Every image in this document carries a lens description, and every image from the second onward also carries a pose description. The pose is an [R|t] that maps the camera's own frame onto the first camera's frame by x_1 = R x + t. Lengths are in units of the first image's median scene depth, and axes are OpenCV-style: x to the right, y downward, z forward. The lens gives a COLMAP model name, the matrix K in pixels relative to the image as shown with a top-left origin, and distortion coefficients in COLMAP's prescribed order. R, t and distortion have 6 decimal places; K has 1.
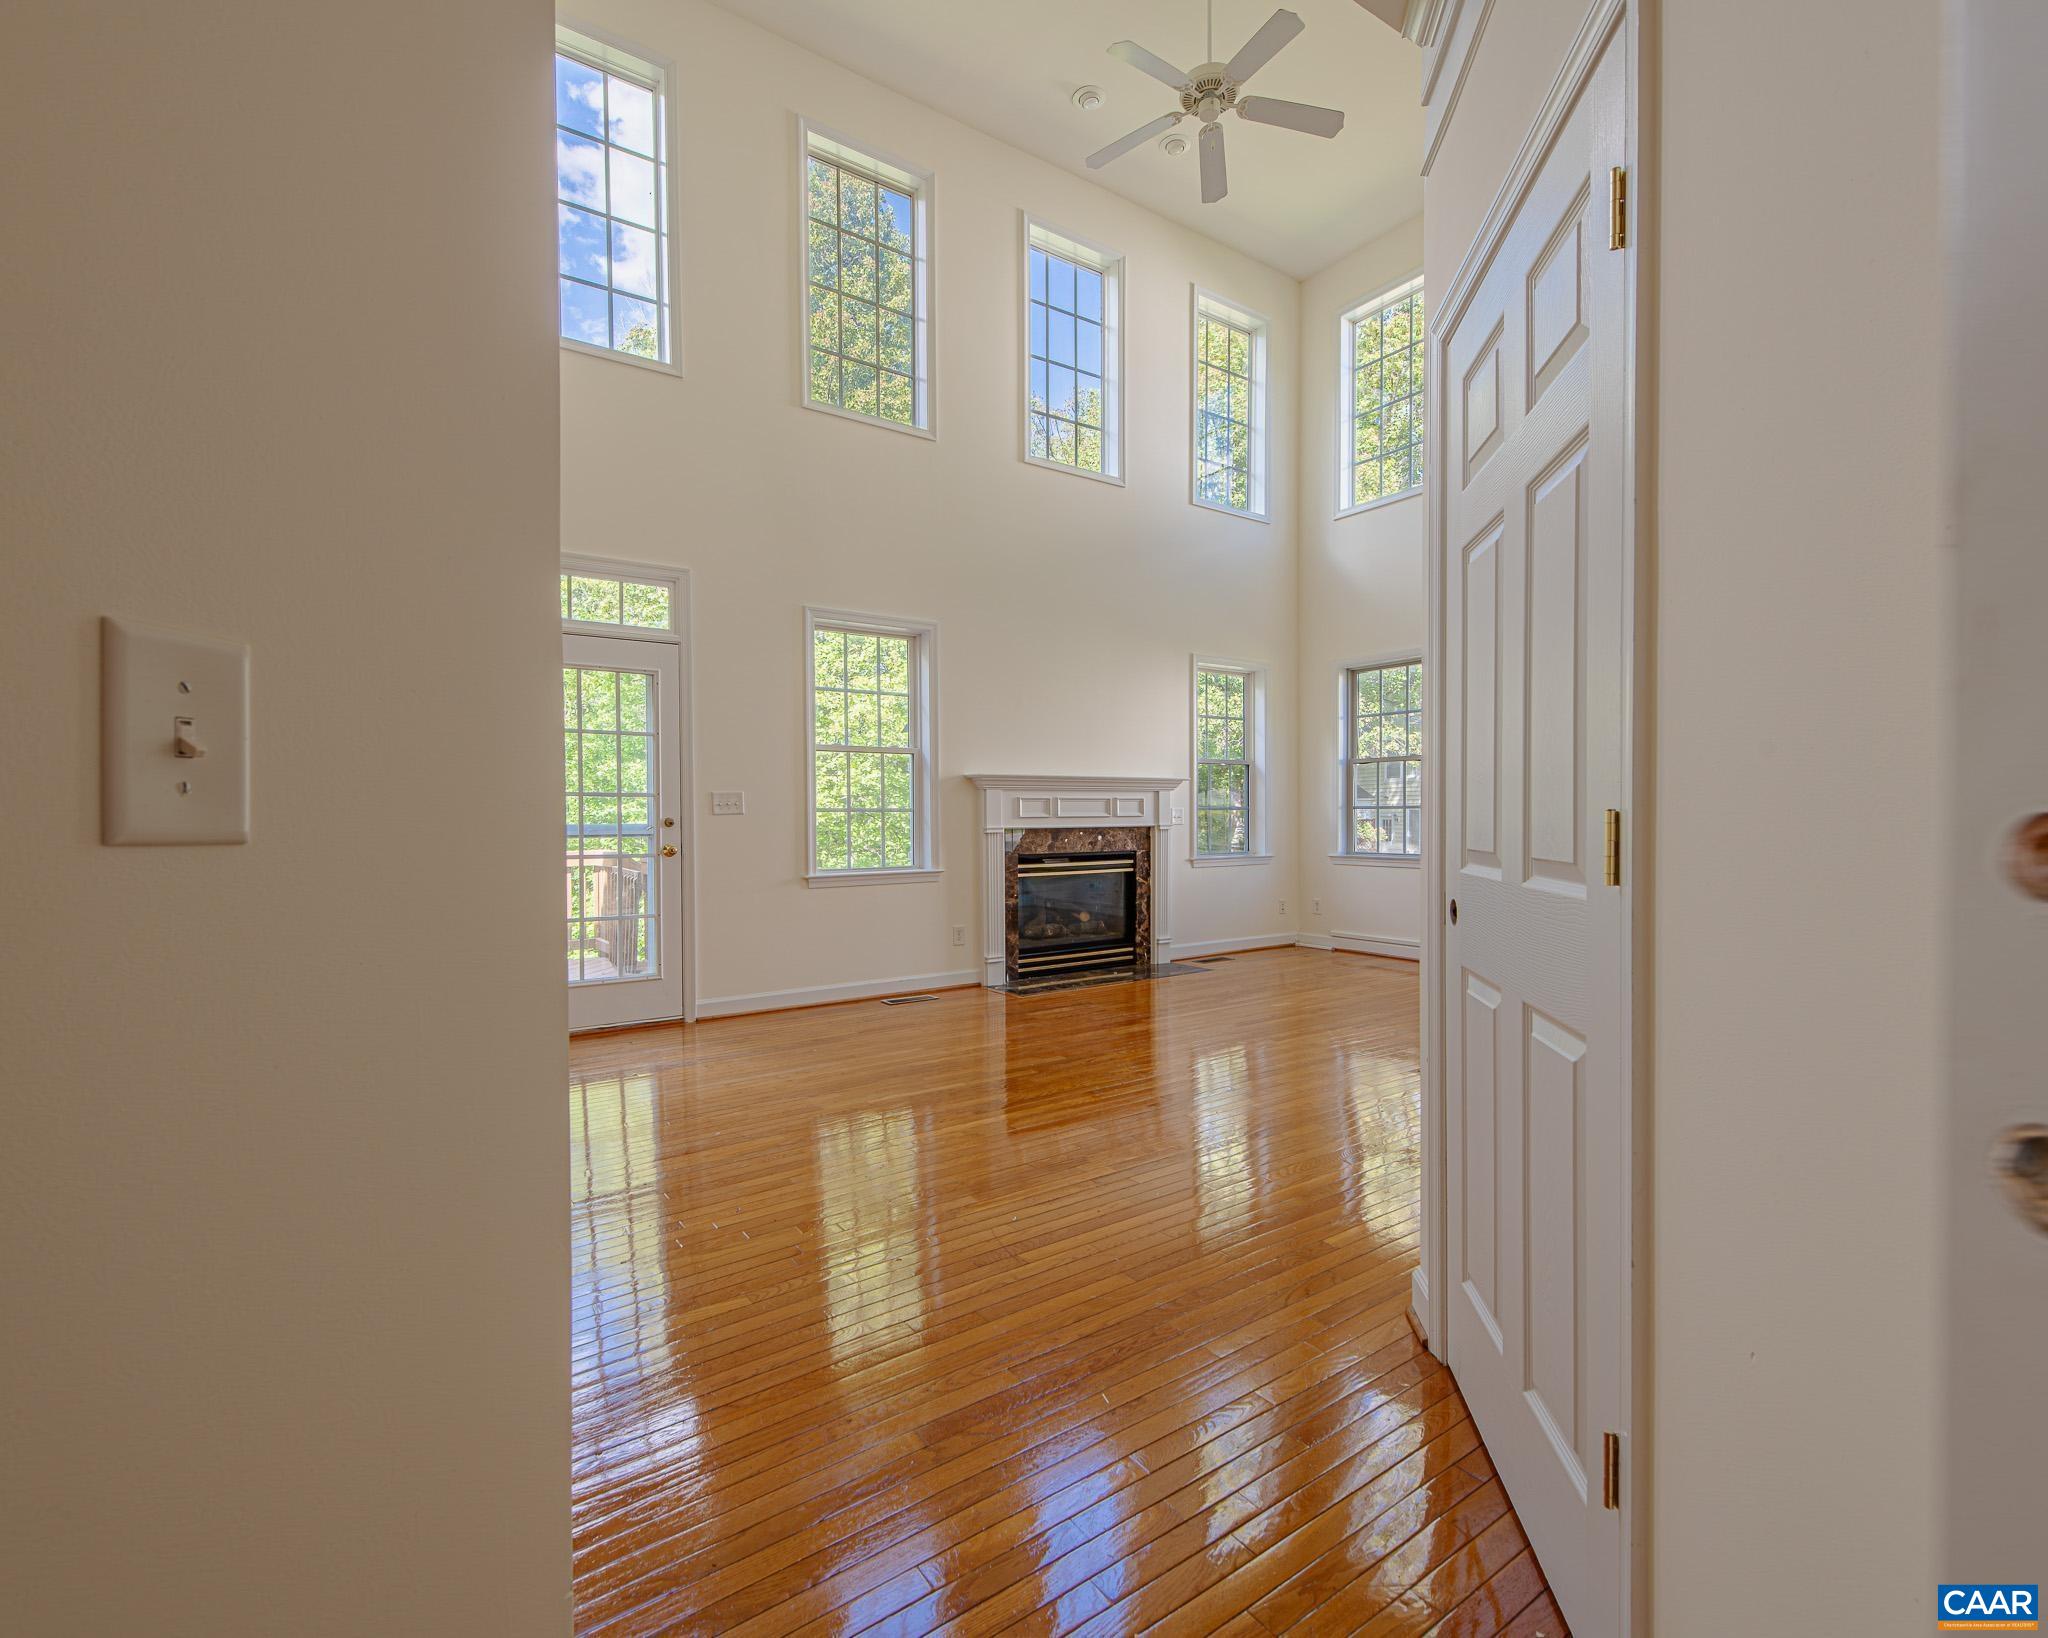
lens RADIAL K [[959.7, 0, 1014.3], [0, 959.7, 829.2], [0, 0, 1]] dist [0.020028, -0.009005]
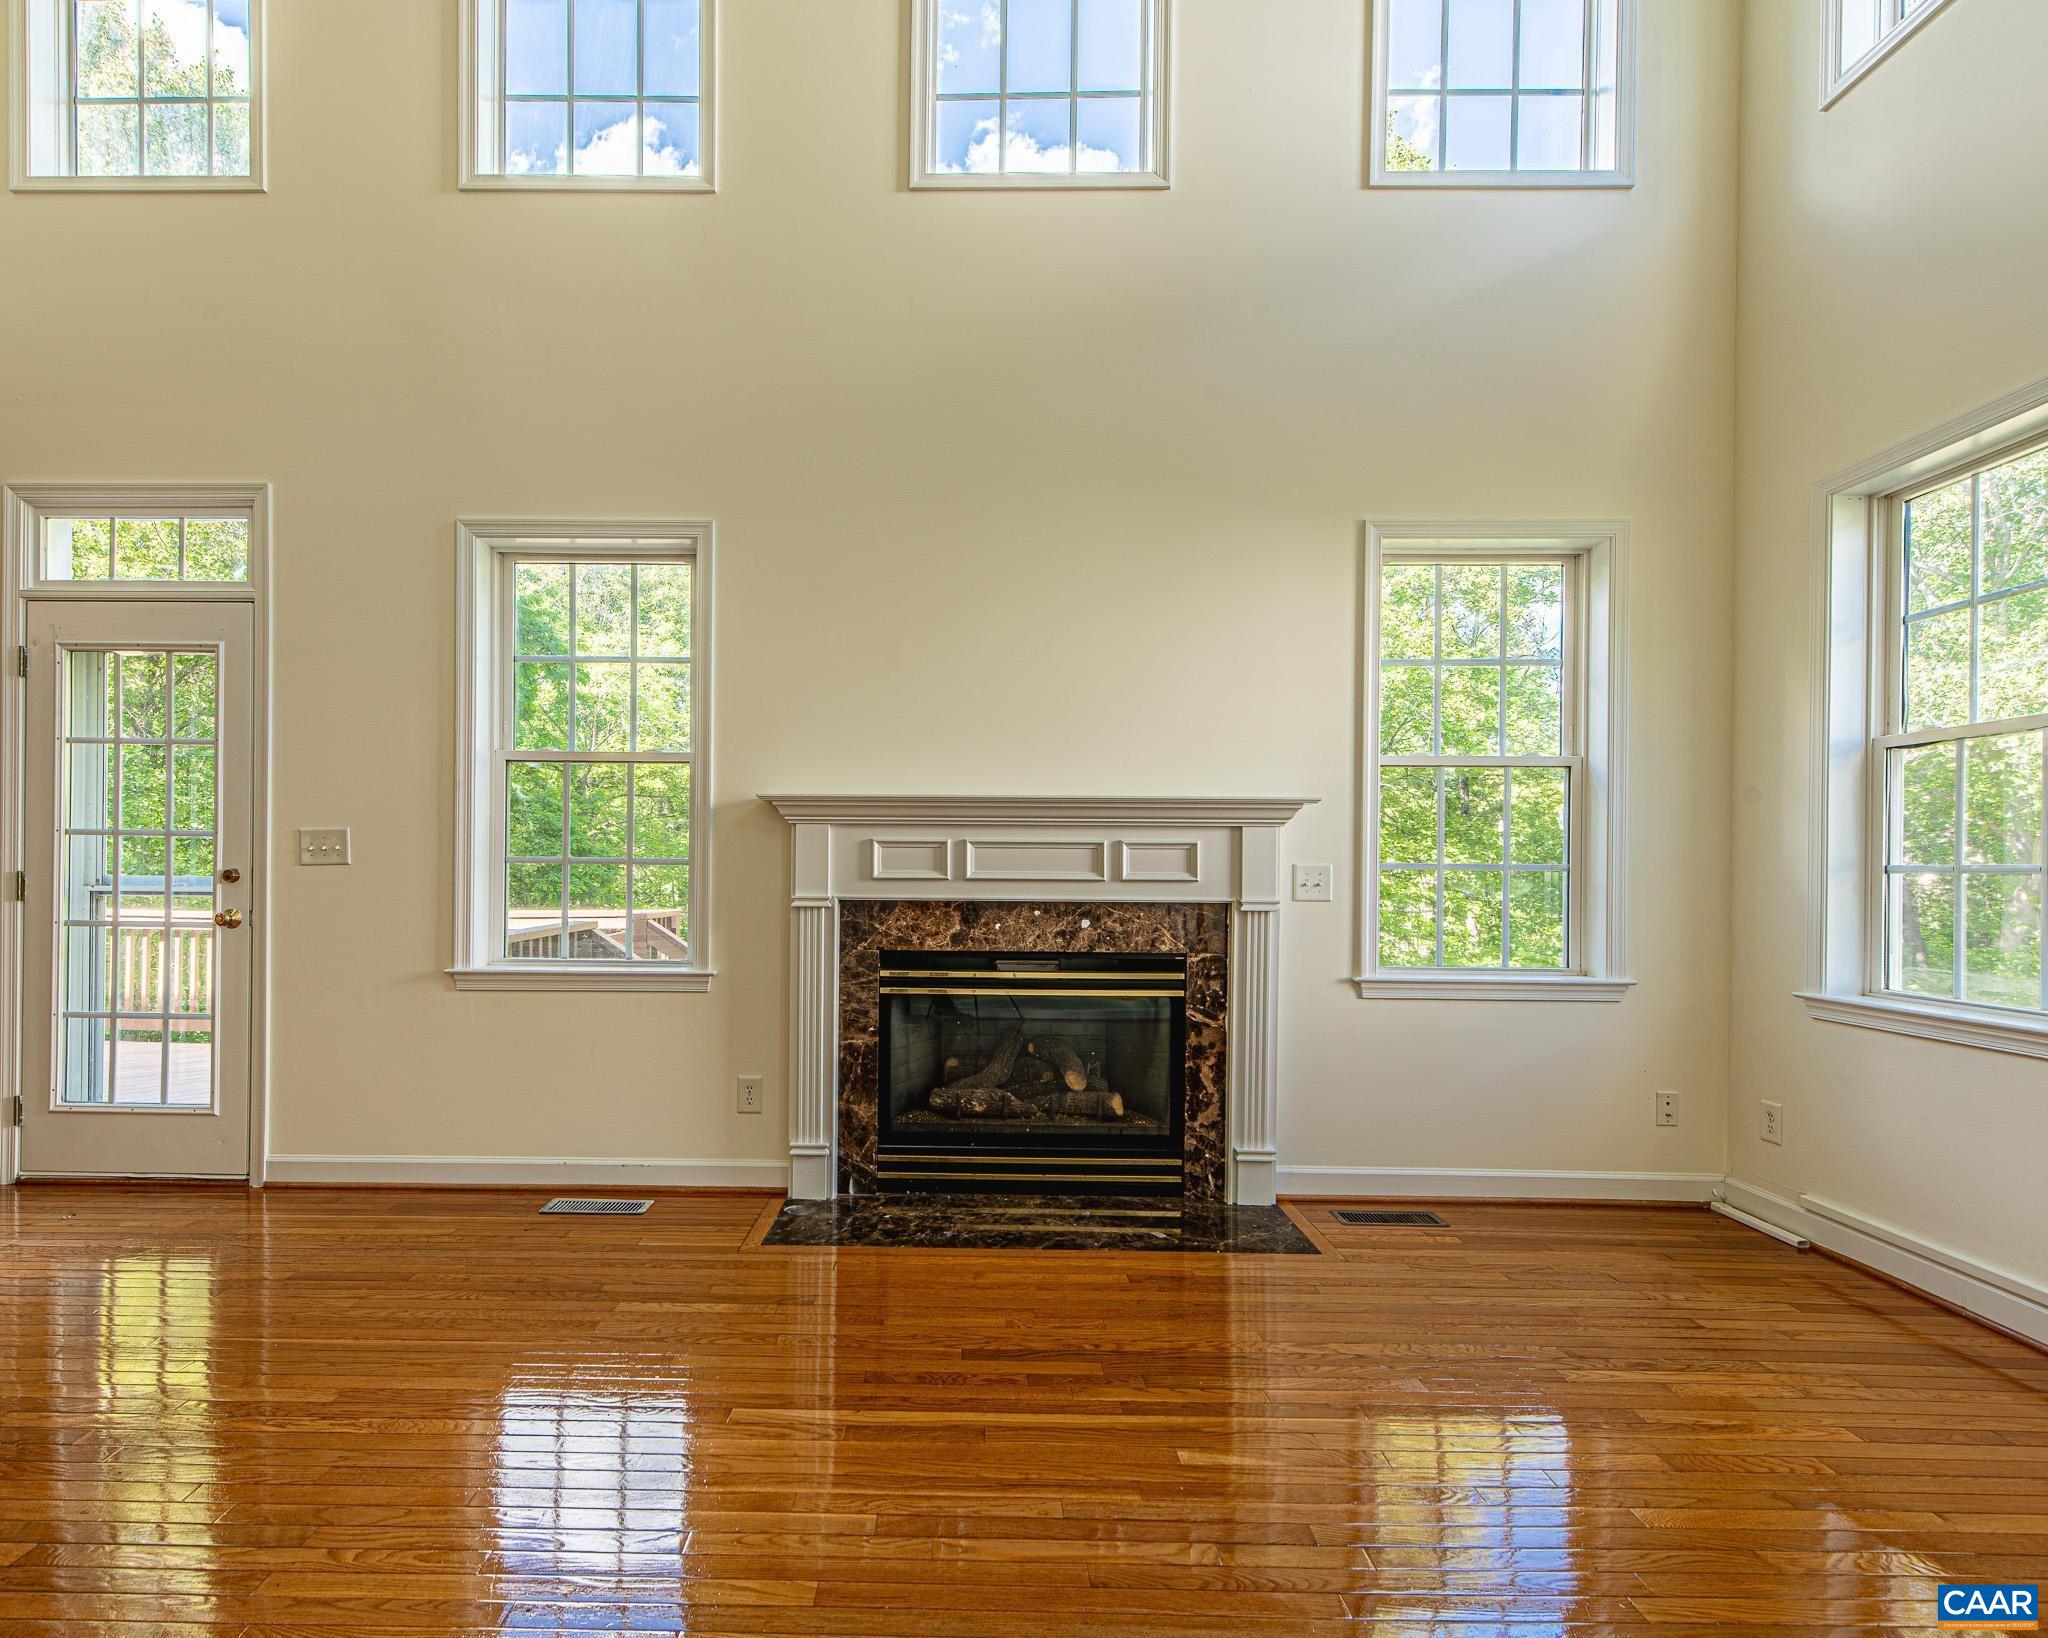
lens RADIAL K [[1031.8, 0, 949.2], [0, 1031.8, 867.1], [0, 0, 1]] dist [0.014950, -0.000823]
pose [[0.812170, 0.012466, -0.583288, 0.356955], [-0.022912, 0.999682, -0.010538, -0.013290], [0.582971, 0.021923, 0.812197, 0.569901]]
